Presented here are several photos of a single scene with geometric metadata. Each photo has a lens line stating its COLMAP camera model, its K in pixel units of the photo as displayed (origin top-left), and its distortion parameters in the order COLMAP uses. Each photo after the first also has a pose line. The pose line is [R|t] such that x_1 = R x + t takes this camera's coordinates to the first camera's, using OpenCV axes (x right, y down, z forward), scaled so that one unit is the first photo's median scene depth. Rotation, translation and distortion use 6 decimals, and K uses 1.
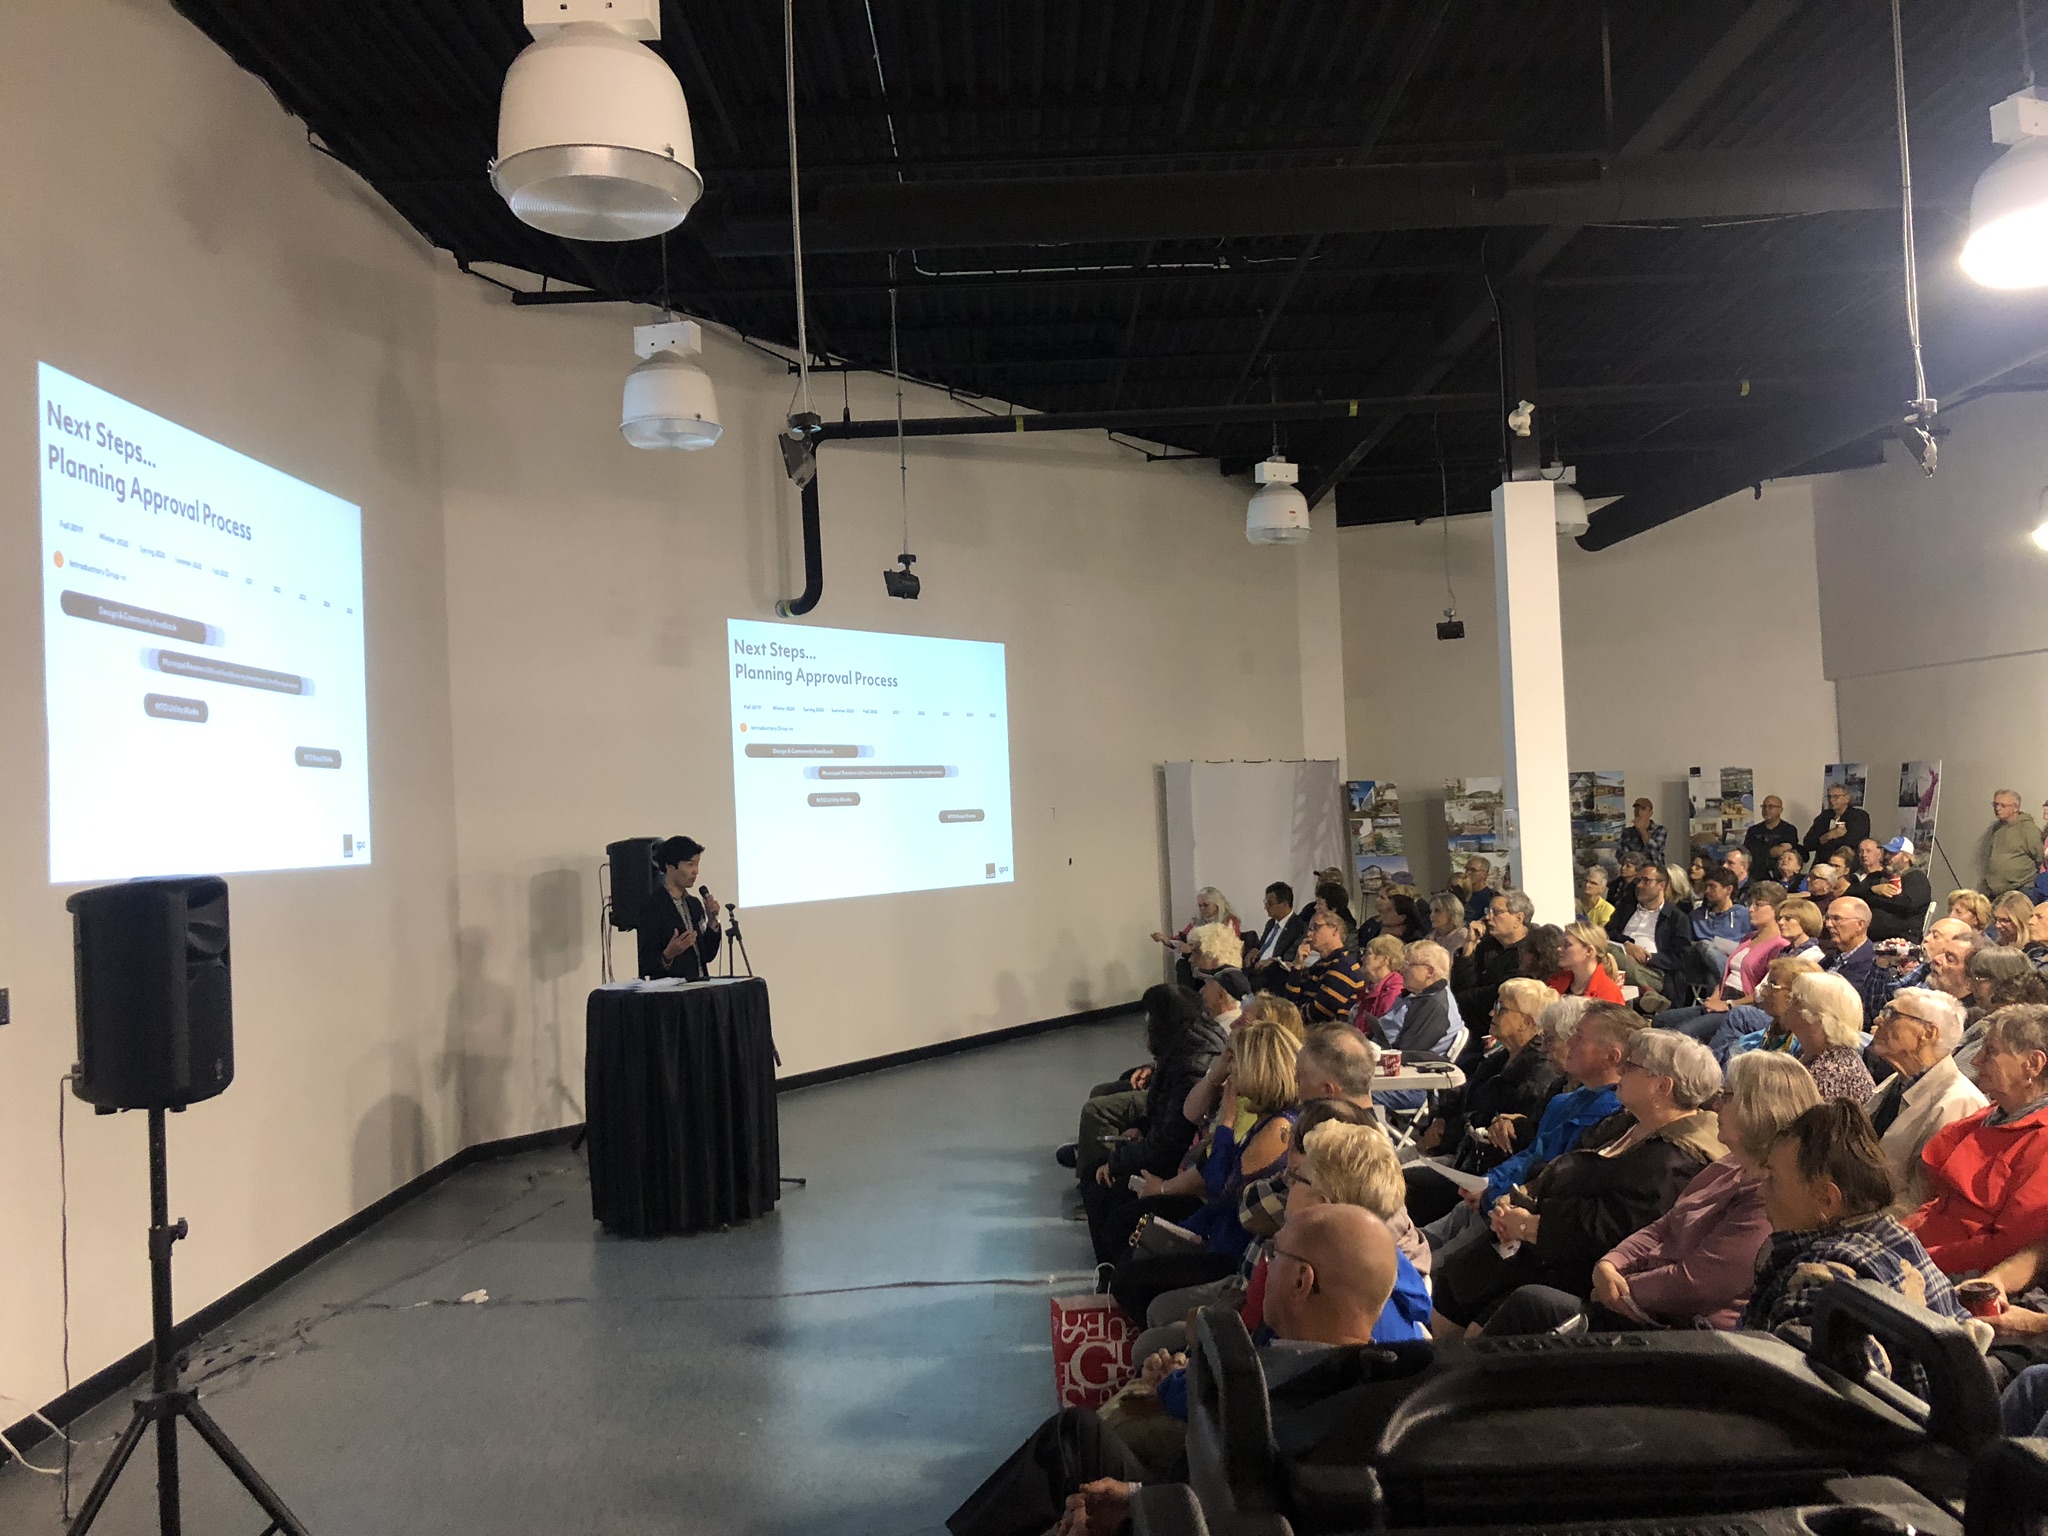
lens RADIAL K [[1649.4, 0, 1047.9], [0, 1649.4, 782.7], [0, 0, 1]] dist [0.008551, -0.004060]
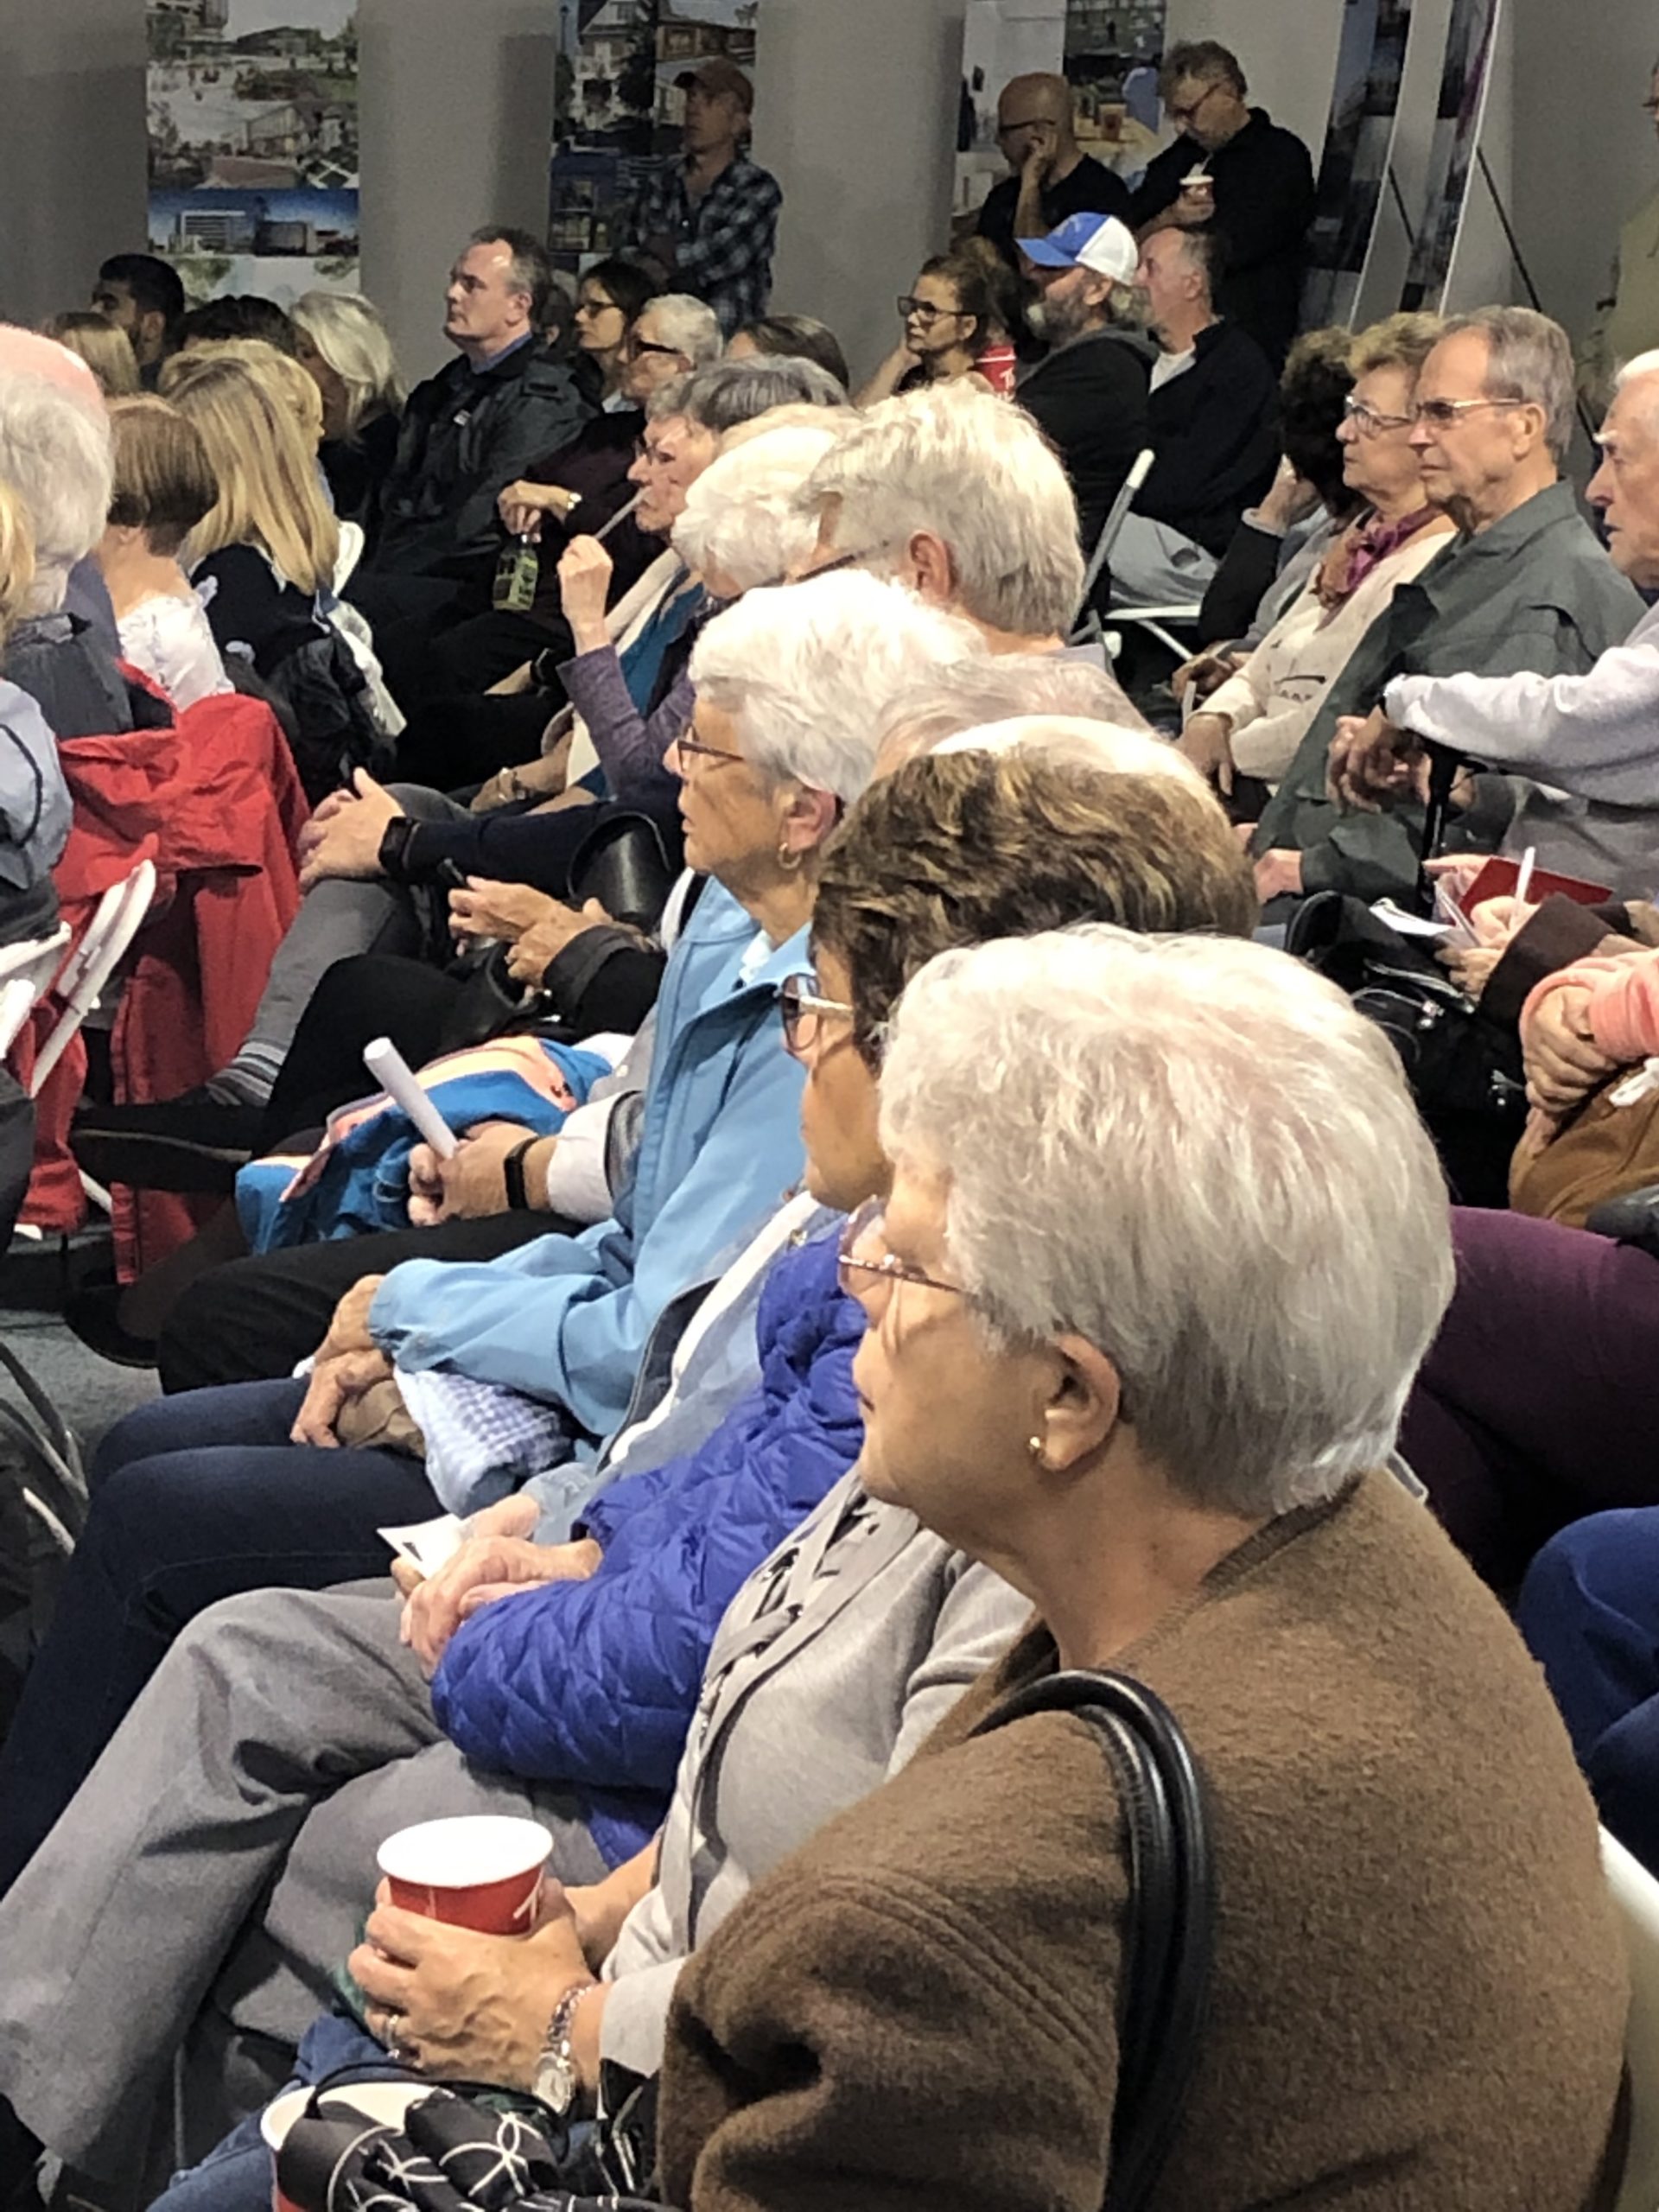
lens RADIAL K [[5871.2, 0, 829.5], [0, 5871.2, 1106.0], [0, 0, 1]] dist [0.015146, 1.111420]
pose [[0.997732, 0.022151, 0.063557, 0.592579], [-0.032989, 0.984029, 0.174924, 0.014400], [-0.058668, -0.176624, 0.982528, 0.007417]]
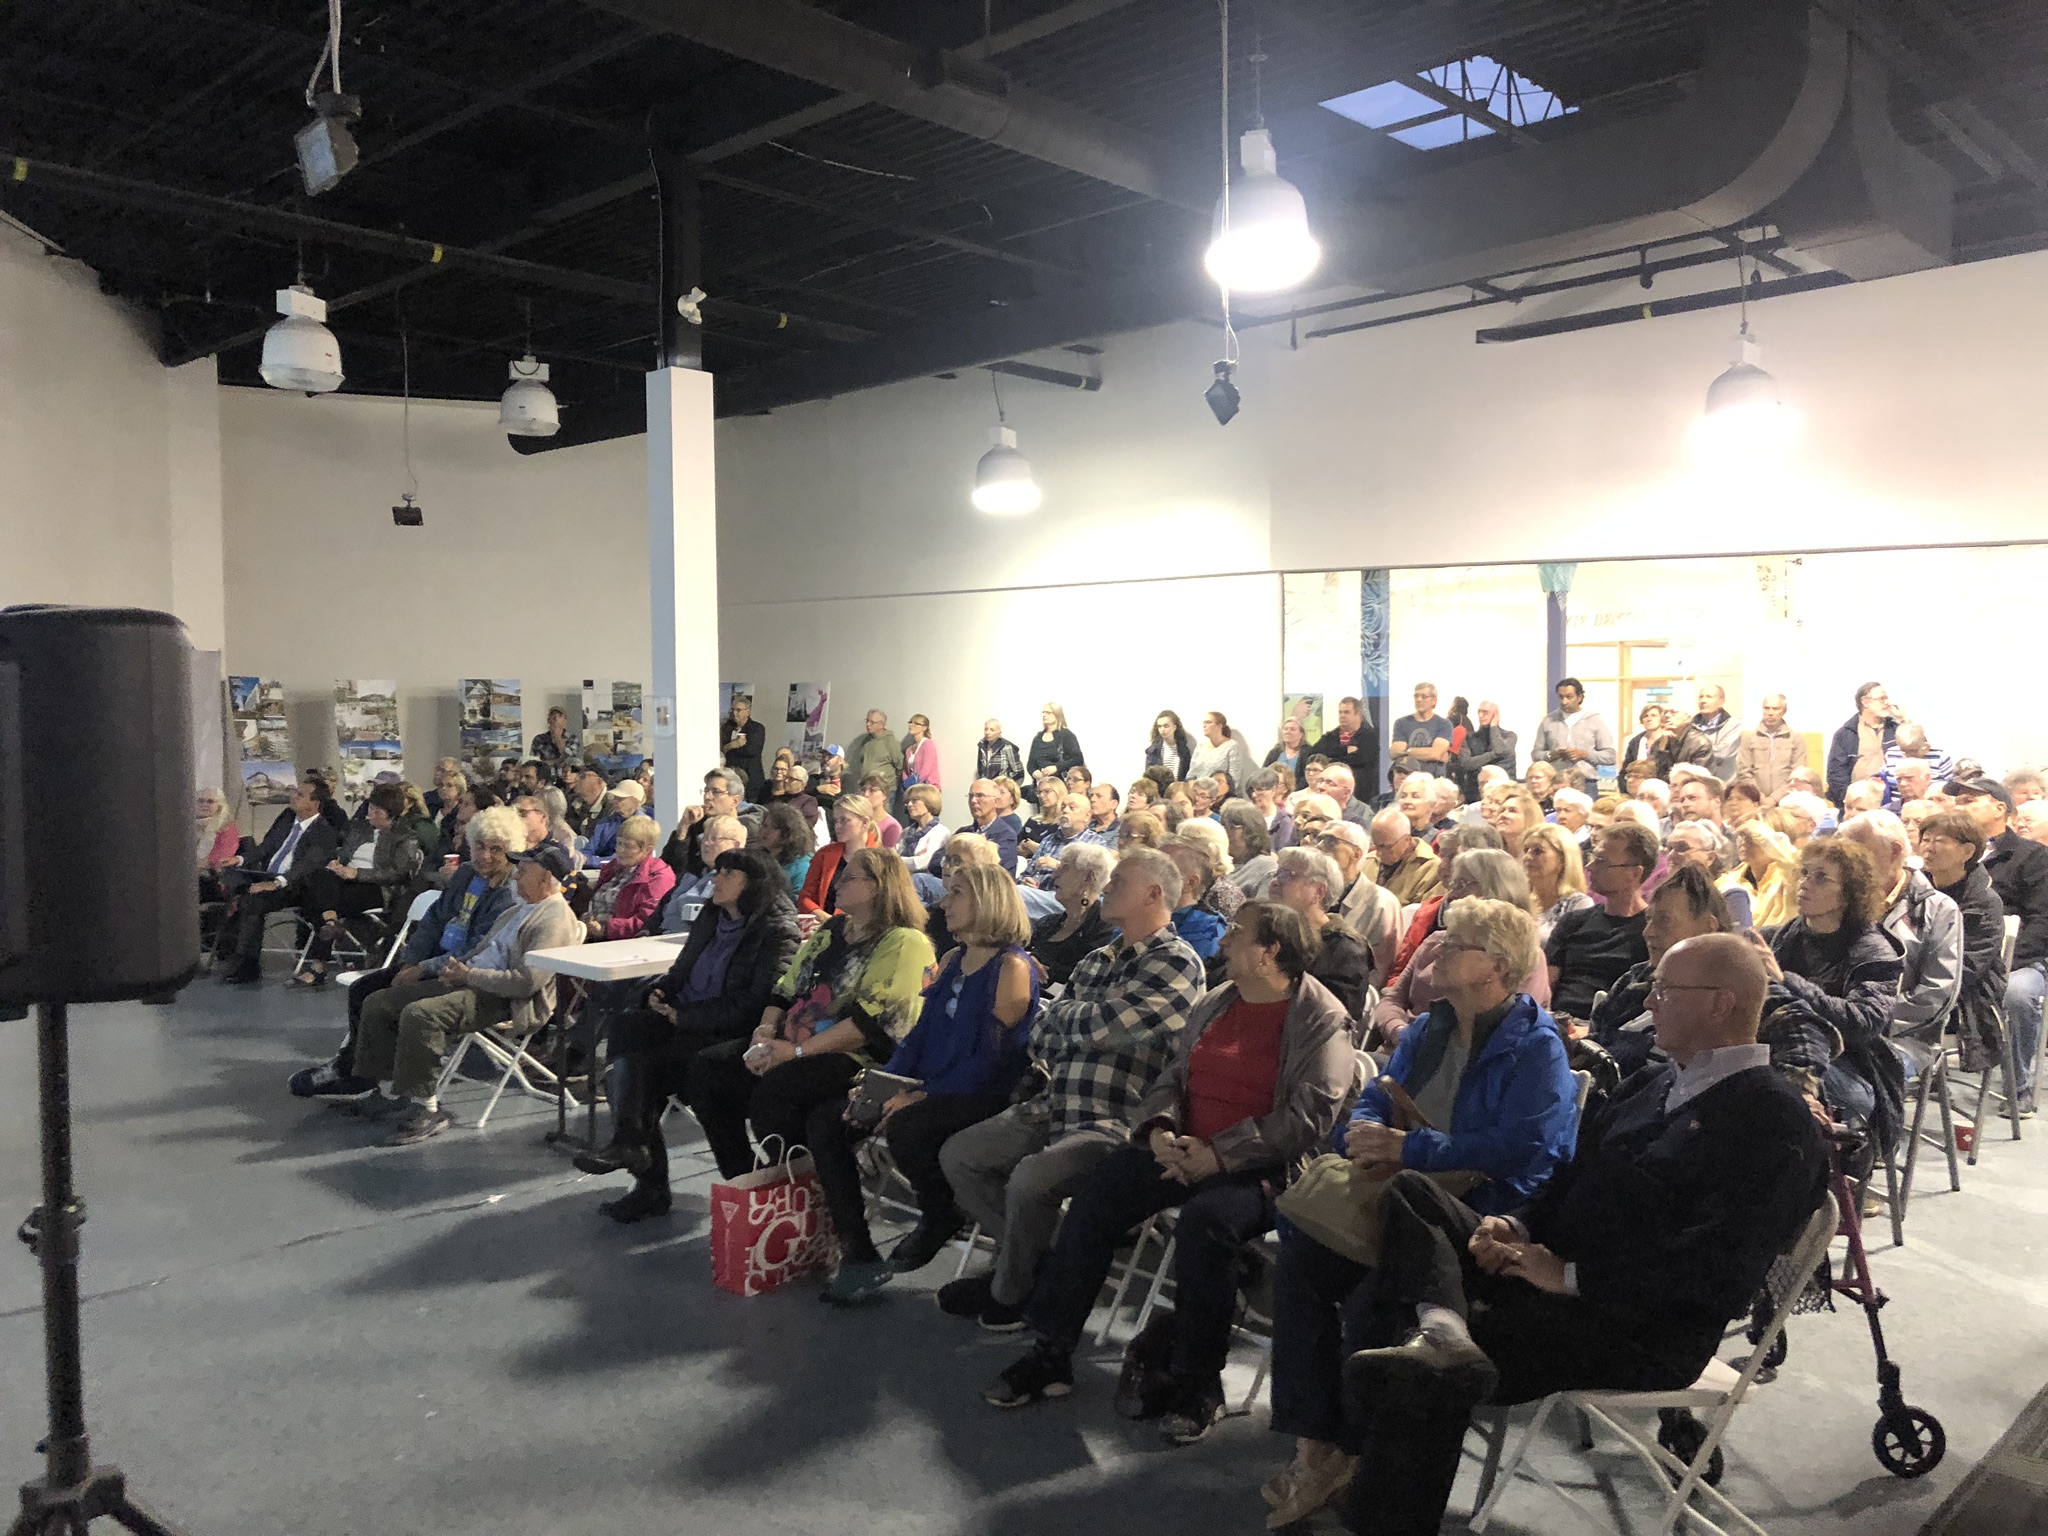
lens RADIAL K [[1644.5, 0, 1021.8], [0, 1644.5, 799.1], [0, 0, 1]] dist [0.040082, -0.081759]
pose [[0.688712, -0.000645, 0.725035, -0.330348], [-0.033896, 0.998878, 0.033087, 0.042093], [-0.724243, -0.047363, 0.687917, 0.168445]]
